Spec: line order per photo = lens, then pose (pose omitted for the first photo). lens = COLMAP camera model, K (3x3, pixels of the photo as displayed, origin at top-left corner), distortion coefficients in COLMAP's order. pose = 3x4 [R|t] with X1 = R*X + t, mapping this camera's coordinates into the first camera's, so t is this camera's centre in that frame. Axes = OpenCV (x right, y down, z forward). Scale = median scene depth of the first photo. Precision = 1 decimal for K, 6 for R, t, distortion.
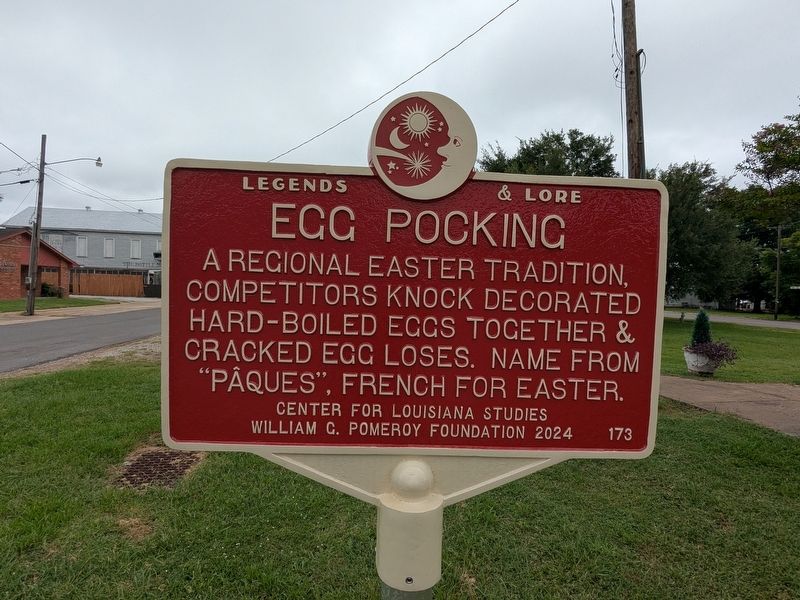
lens RADIAL K [[423.5, 0, 401.7], [0, 423.5, 296.7], [0, 0, 1]] dist [-0.001431, -0.000428]
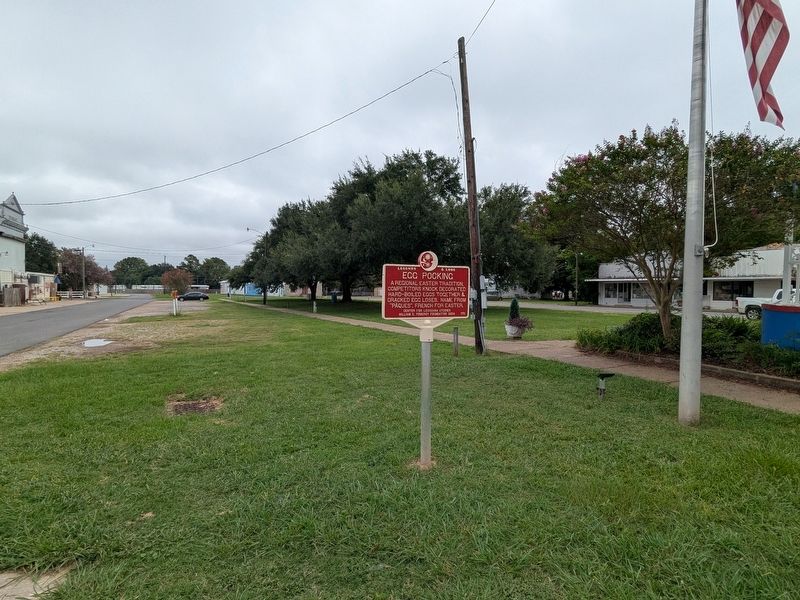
lens RADIAL K [[423.5, 0, 401.7], [0, 423.5, 296.7], [0, 0, 1]] dist [-0.001431, -0.000428]
pose [[0.949088, -0.029705, 0.313609, -1.926606], [0.028321, 0.999559, 0.008967, 0.040647], [-0.313737, 0.000371, 0.949510, -3.913608]]
